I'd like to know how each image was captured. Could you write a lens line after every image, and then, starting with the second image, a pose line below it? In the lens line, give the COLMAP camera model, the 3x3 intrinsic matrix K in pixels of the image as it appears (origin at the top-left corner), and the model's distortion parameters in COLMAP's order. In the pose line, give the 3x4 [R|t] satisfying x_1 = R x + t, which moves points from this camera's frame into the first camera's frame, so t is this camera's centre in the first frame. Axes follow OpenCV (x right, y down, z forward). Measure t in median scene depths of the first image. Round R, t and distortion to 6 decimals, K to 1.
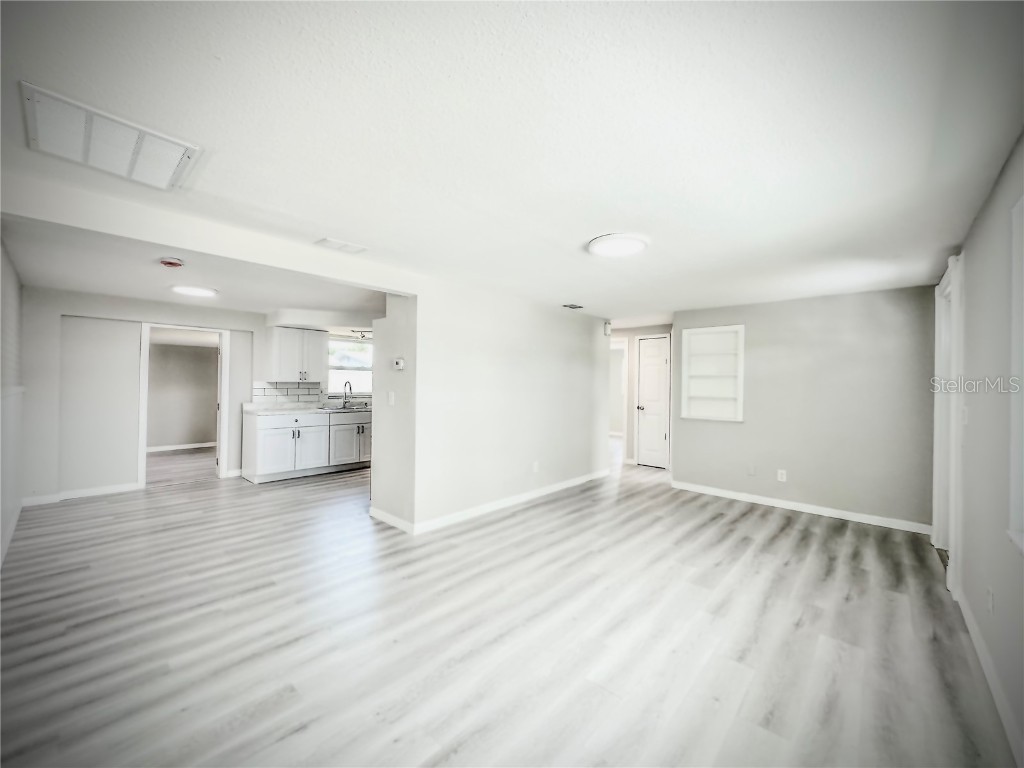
lens RADIAL K [[419.7, 0, 490.4], [0, 419.7, 382.9], [0, 0, 1]] dist [0.000684, 0.000136]
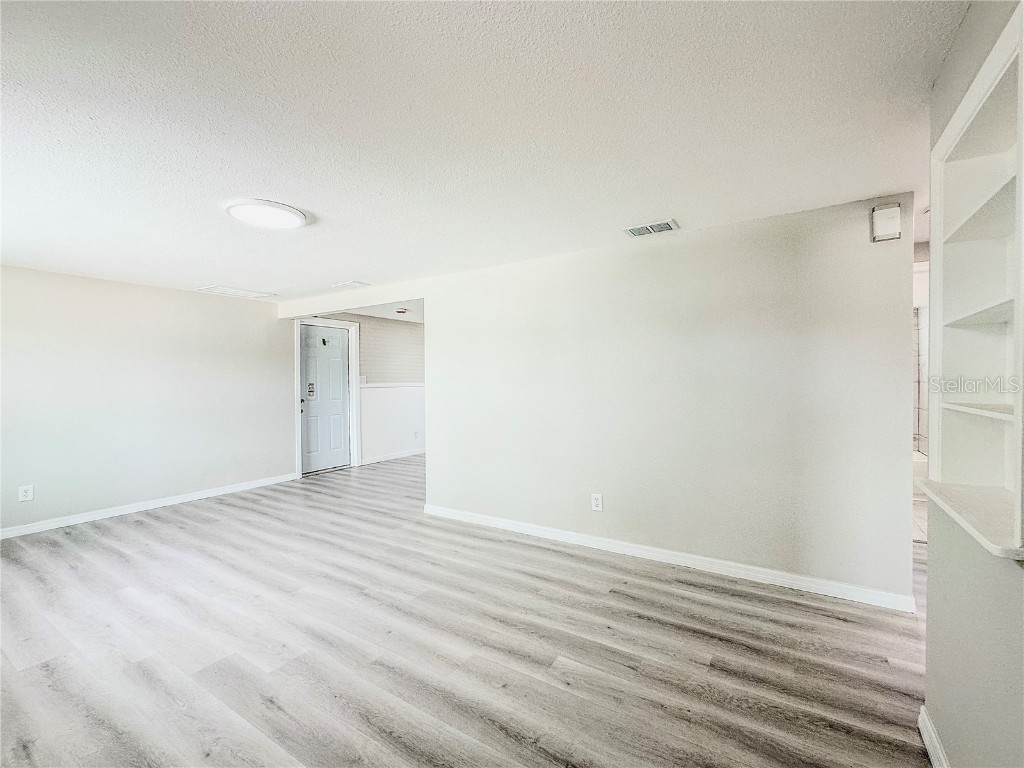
lens RADIAL K [[408.6, 0, 512.0], [0, 408.6, 384.0], [0, 0, 1]] dist [-0.001028, 0.000267]
pose [[0.222530, -0.004187, -0.974917, 0.915819], [0.014564, 0.999893, -0.000970, 0.023314], [0.974817, -0.013982, 0.222567, 0.970028]]
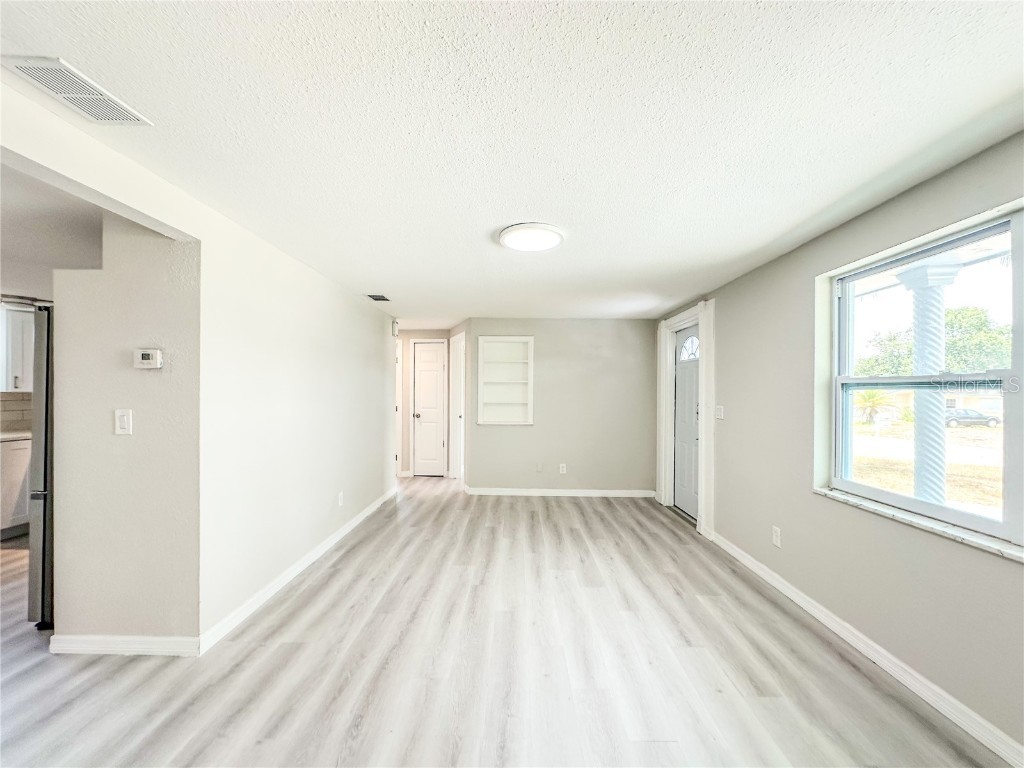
lens RADIAL K [[429.8, 0, 517.9], [0, 429.8, 391.6], [0, 0, 1]] dist [-0.001024, -0.000062]
pose [[0.724904, -0.008267, 0.688801, -0.262862], [0.002907, 0.999956, 0.008941, -0.005338], [-0.688844, -0.004479, 0.724896, 0.264283]]
